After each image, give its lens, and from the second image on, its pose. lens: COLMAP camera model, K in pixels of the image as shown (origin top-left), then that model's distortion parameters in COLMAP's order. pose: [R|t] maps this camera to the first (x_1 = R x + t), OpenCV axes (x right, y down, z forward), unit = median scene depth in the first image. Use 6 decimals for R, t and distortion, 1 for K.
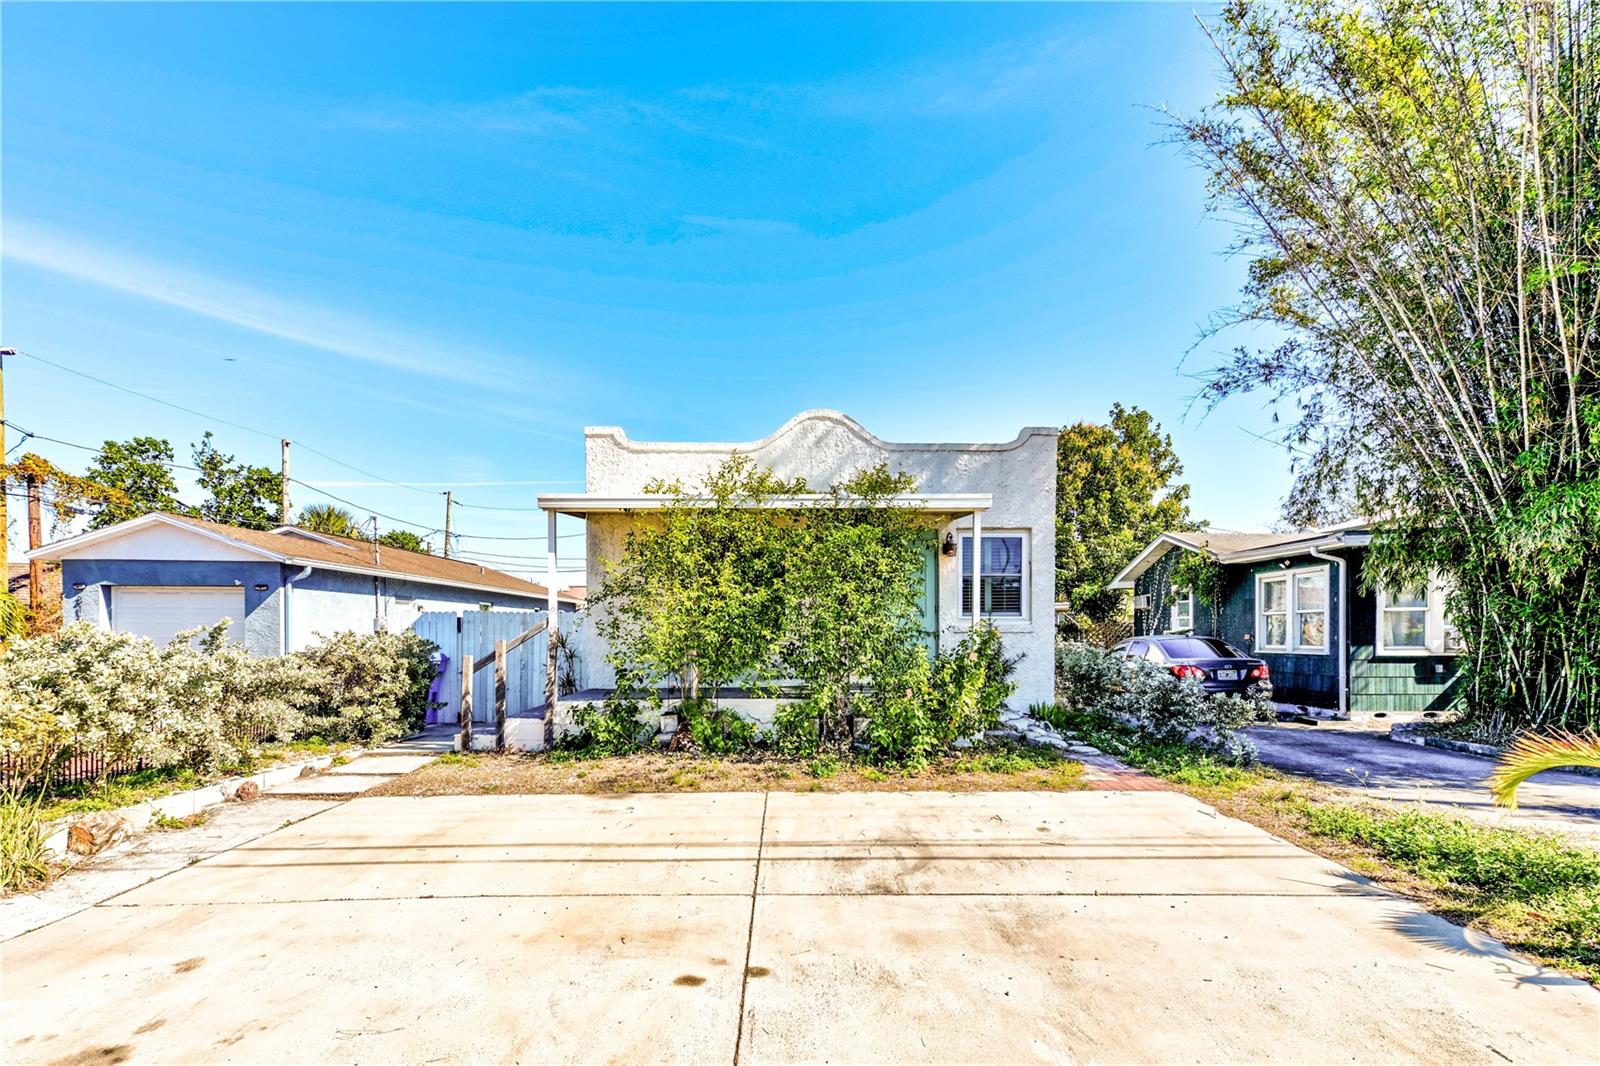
lens RADIAL K [[769.6, 0, 799.3], [0, 769.6, 639.9], [0, 0, 1]] dist [0.017278, 0.001488]
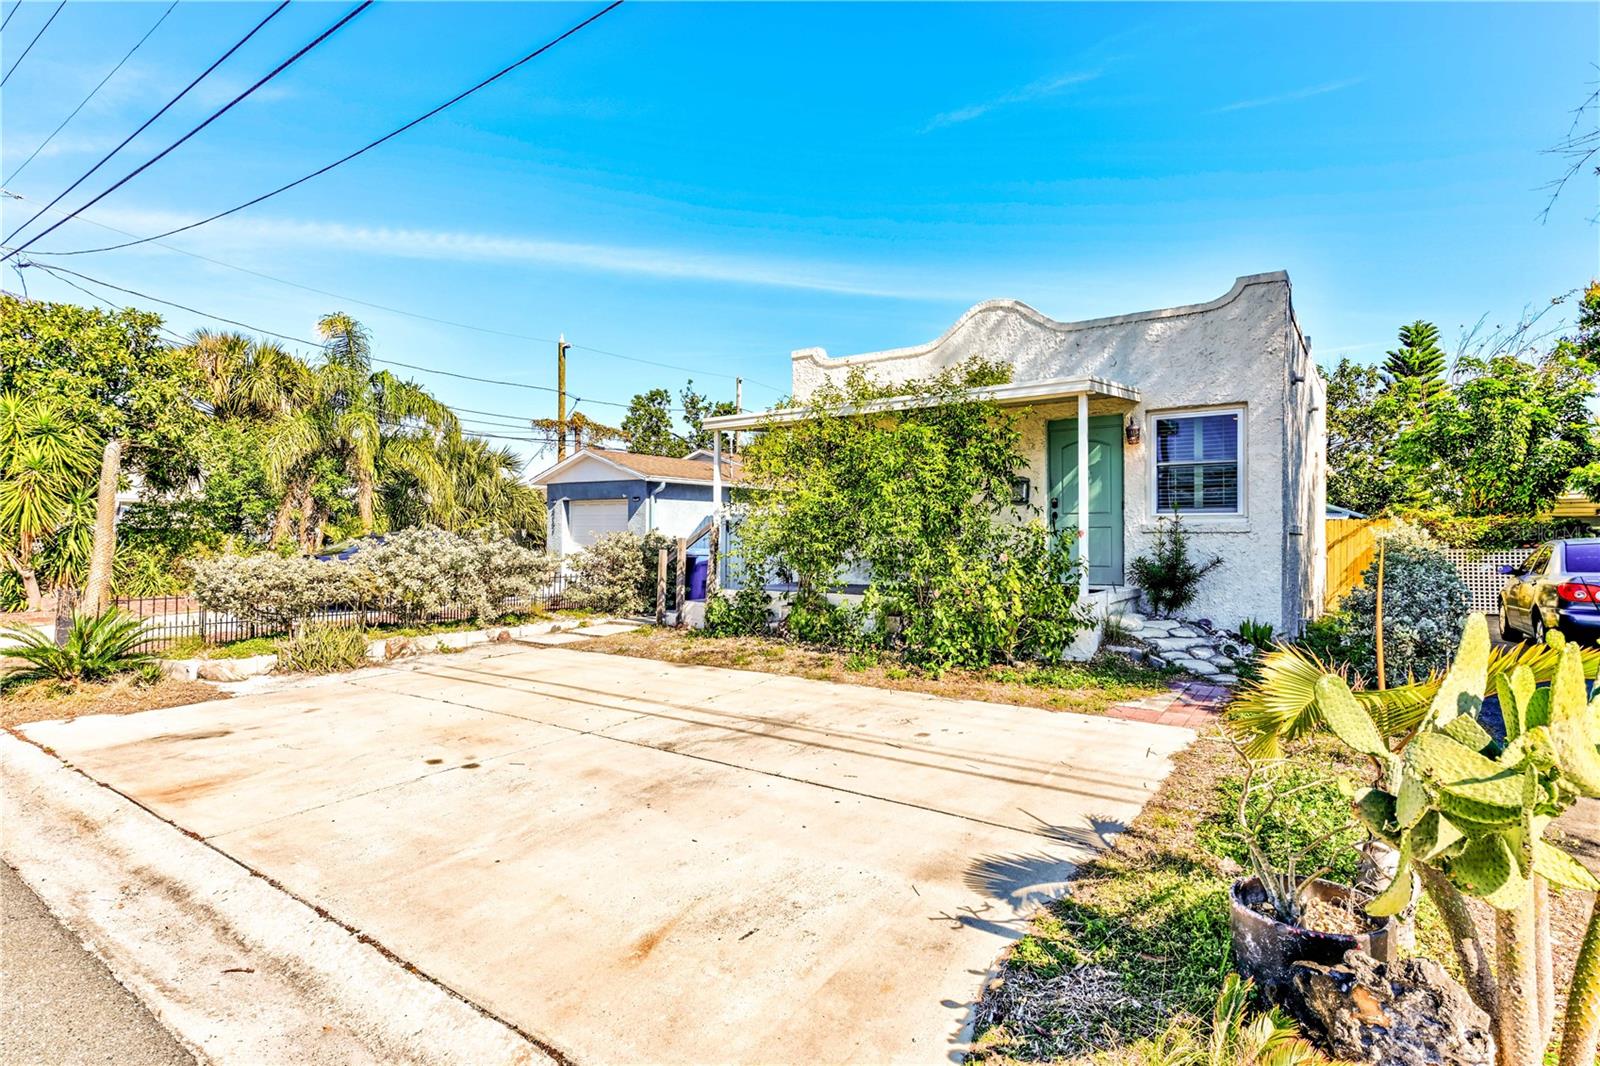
lens RADIAL K [[810.0, 0, 799.6], [0, 810.0, 529.7], [0, 0, 1]] dist [0.009464, 0.003086]
pose [[0.801939, -0.002356, -0.597402, 0.435964], [-0.006872, 0.999890, -0.013168, 0.002438], [0.597367, 0.014666, 0.801834, 0.049487]]
